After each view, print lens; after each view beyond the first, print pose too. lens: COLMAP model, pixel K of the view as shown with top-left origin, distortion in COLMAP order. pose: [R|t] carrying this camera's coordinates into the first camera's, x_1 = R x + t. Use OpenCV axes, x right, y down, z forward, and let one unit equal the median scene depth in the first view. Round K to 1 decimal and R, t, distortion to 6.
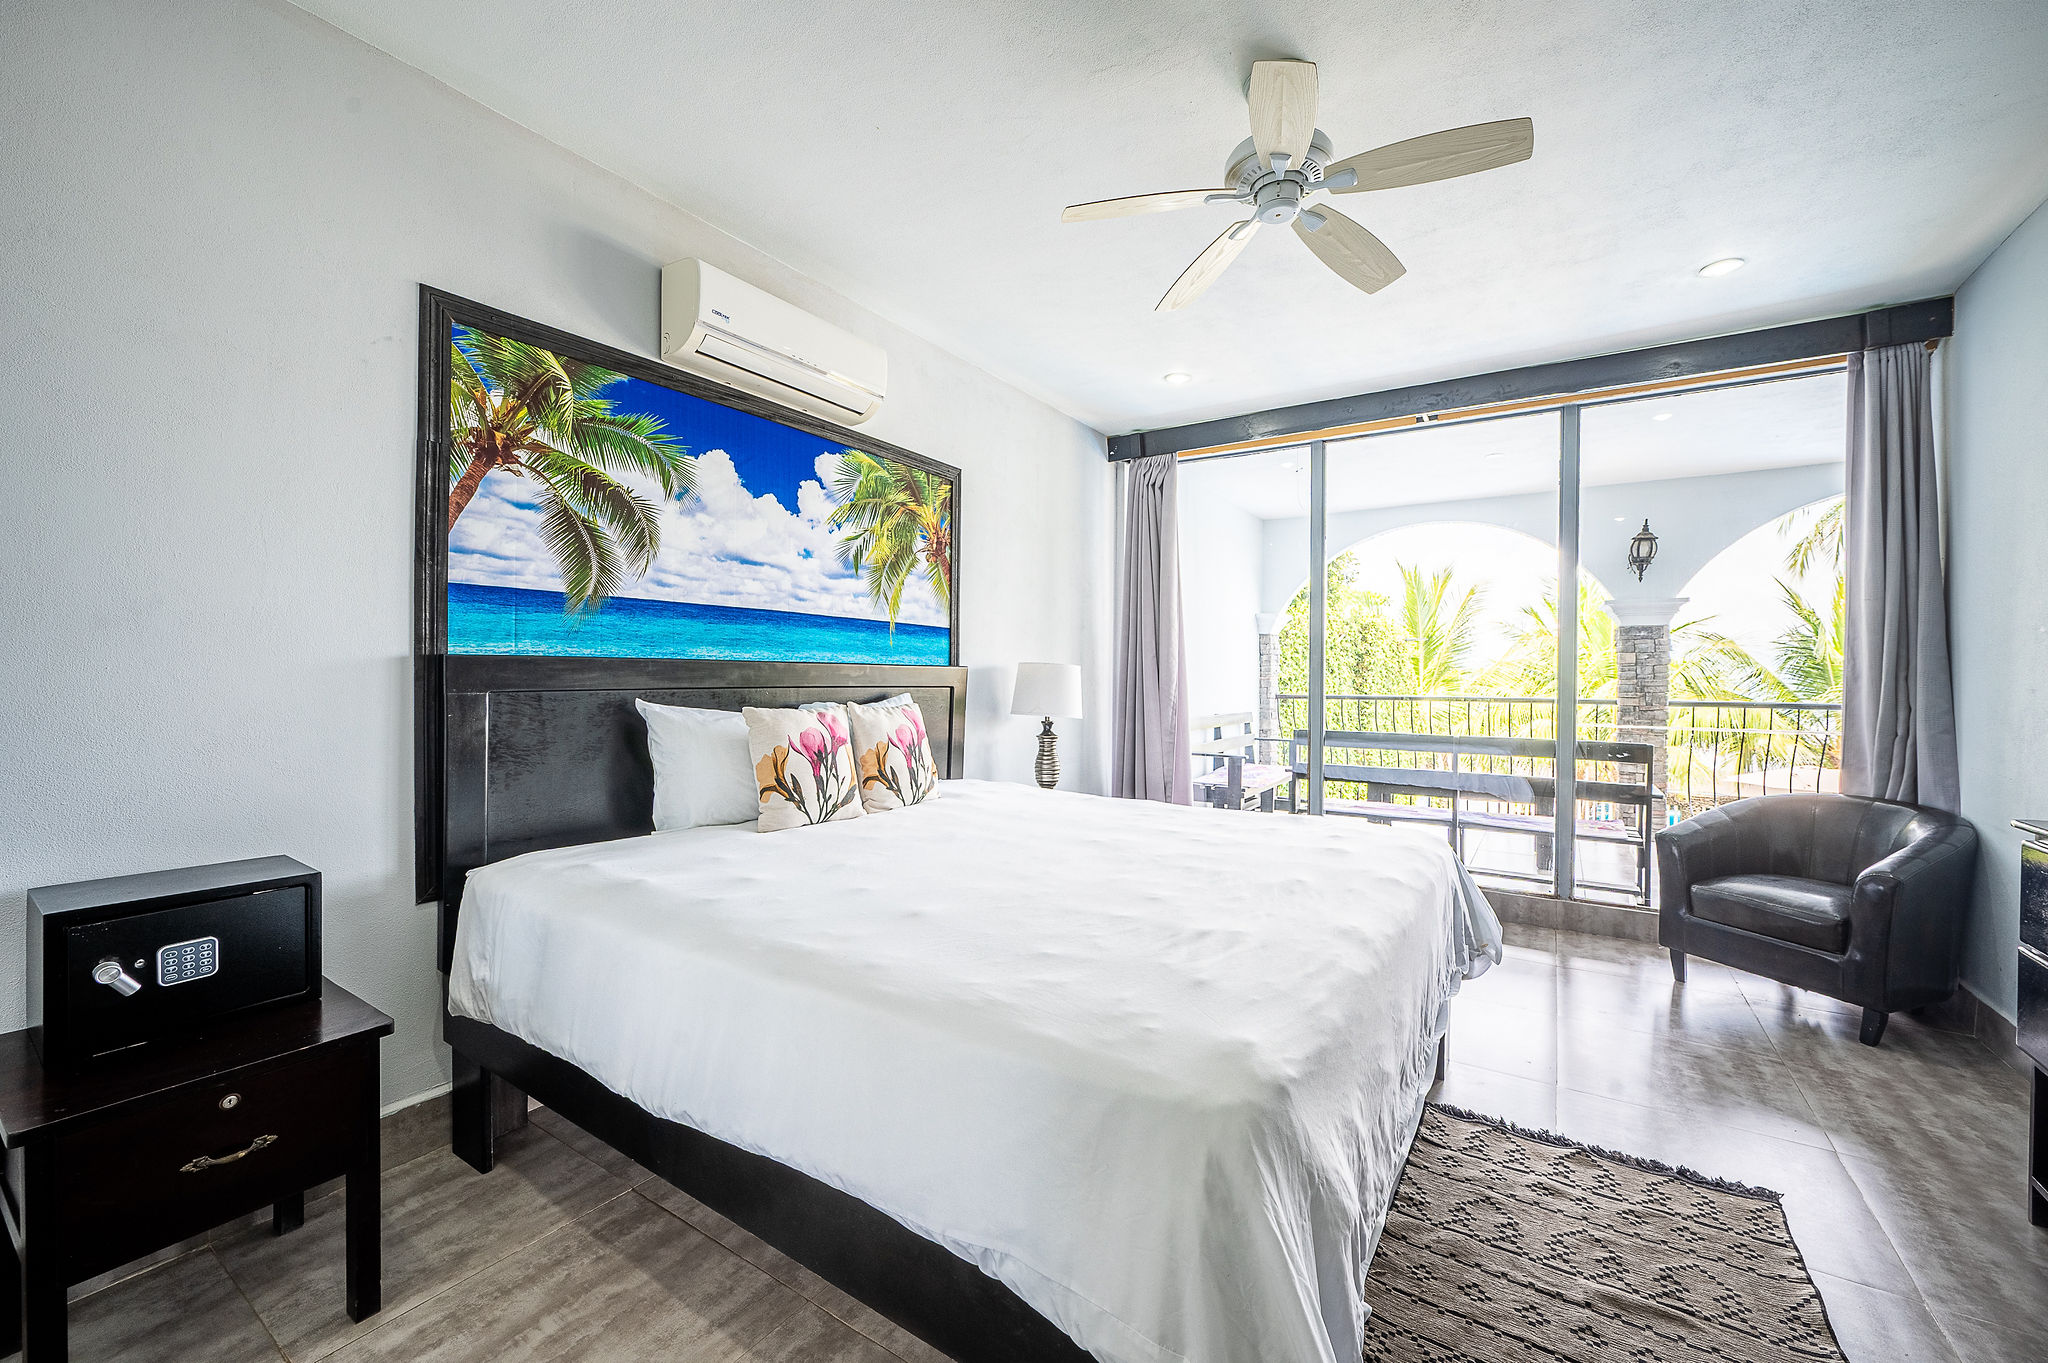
lens RADIAL K [[810.2, 0, 1011.0], [0, 810.2, 677.2], [0, 0, 1]] dist [0.002286, -0.000771]
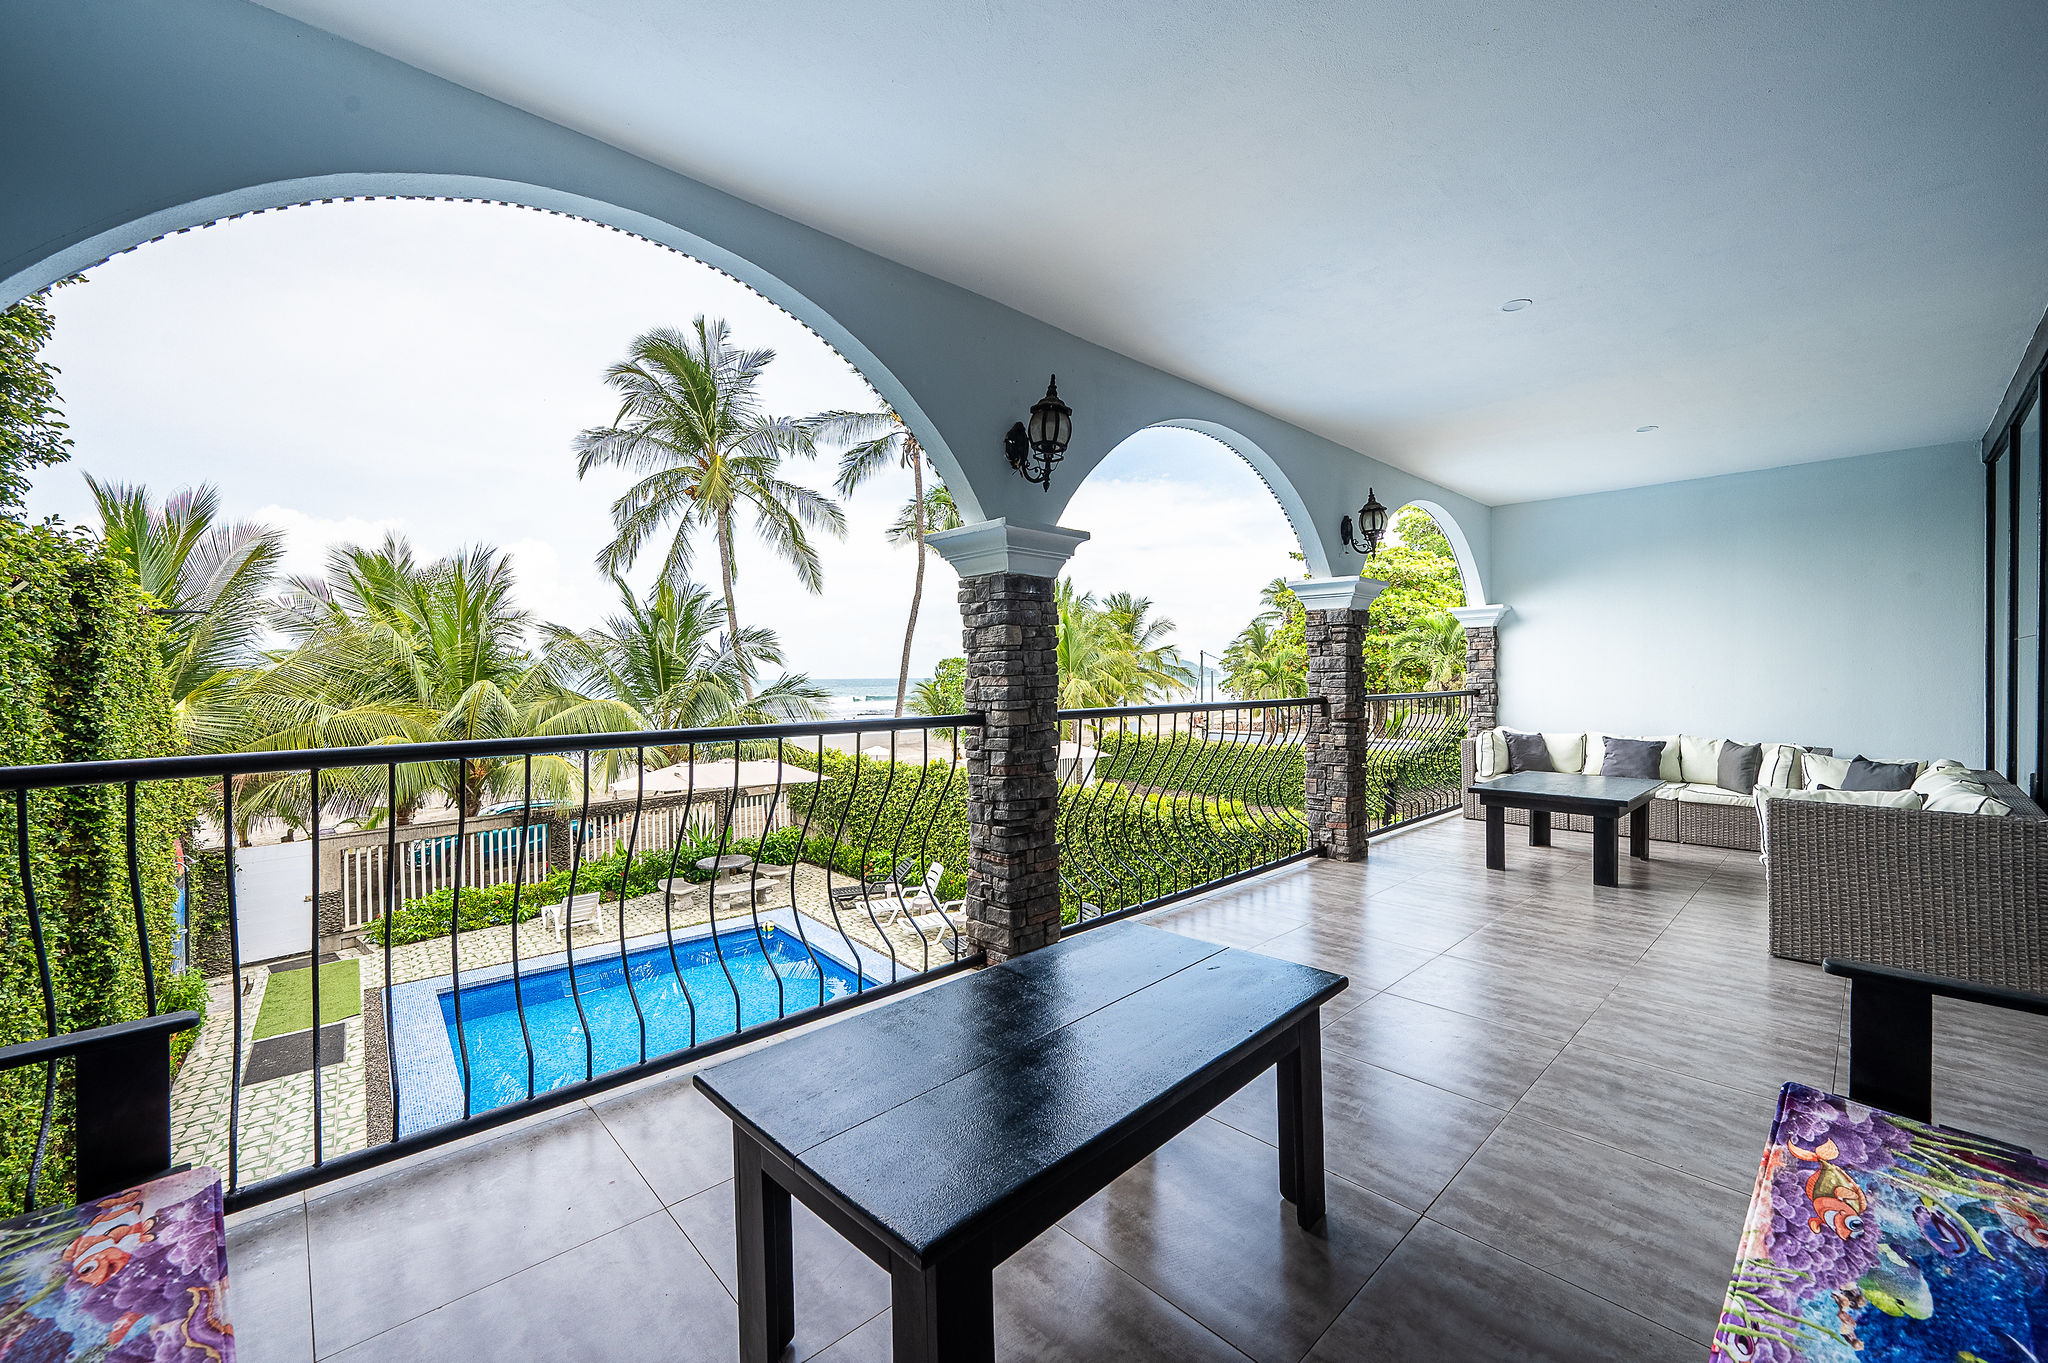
lens RADIAL K [[810.2, 0, 1022.9], [0, 810.2, 678.4], [0, 0, 1]] dist [0.002286, -0.000771]
pose [[0.215085, -0.021715, 0.976354, 0.246127], [0.018166, 0.999669, 0.018231, -0.005012], [-0.976426, 0.013815, 0.215409, 0.883666]]
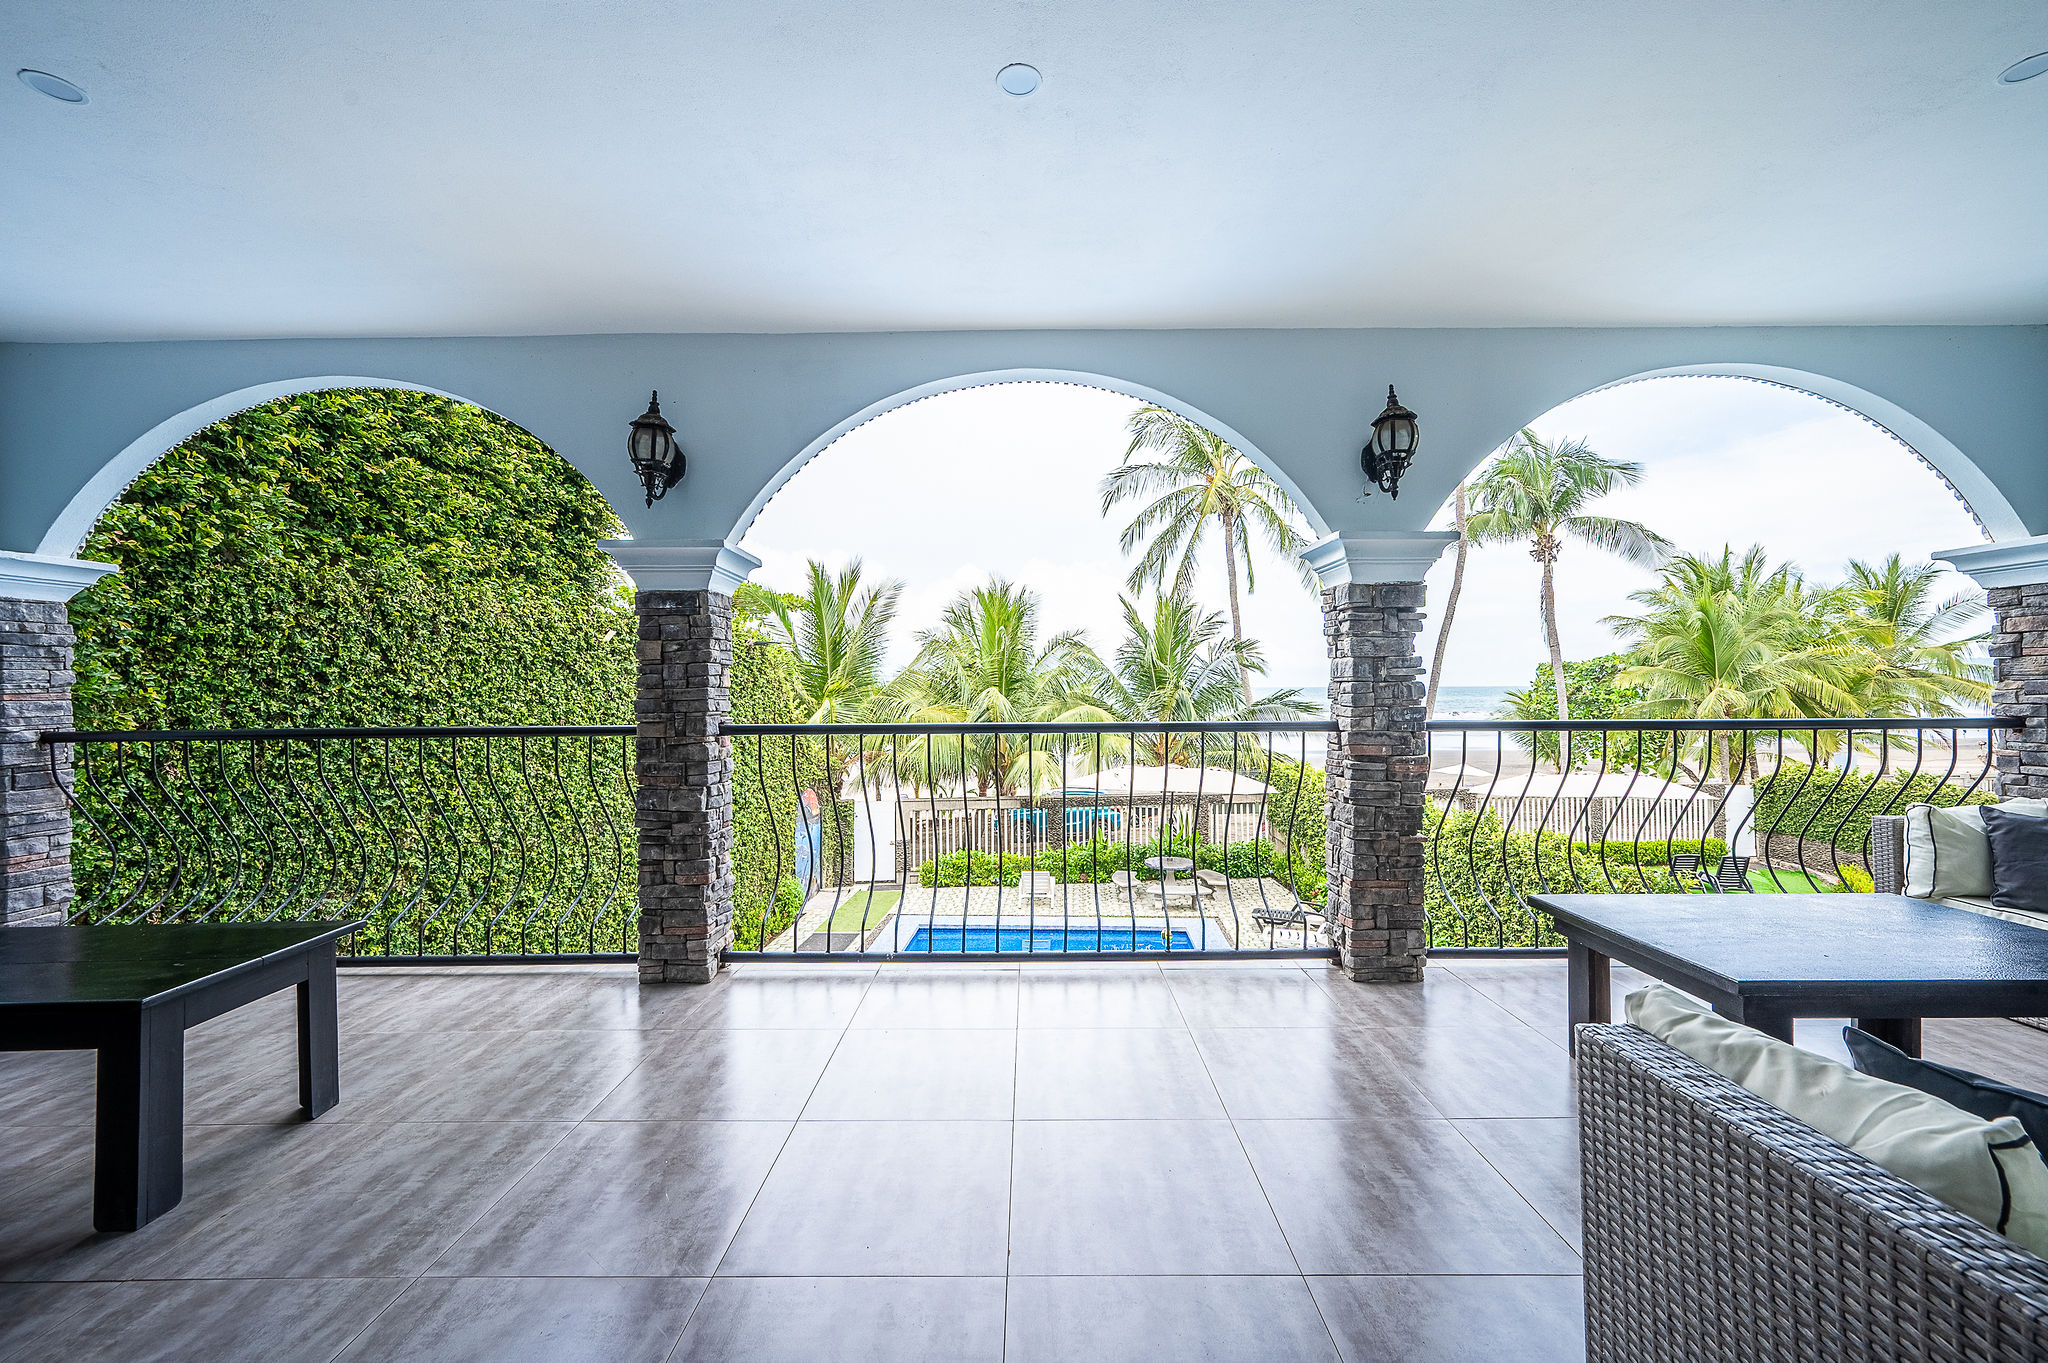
lens RADIAL K [[810.2, 0, 1039.9], [0, 810.2, 684.5], [0, 0, 1]] dist [0.002286, -0.000771]
pose [[0.828253, -0.020008, 0.559998, 0.672354], [0.024939, 0.999688, -0.001169, 0.006698], [-0.559800, 0.014934, 0.828493, 0.402263]]
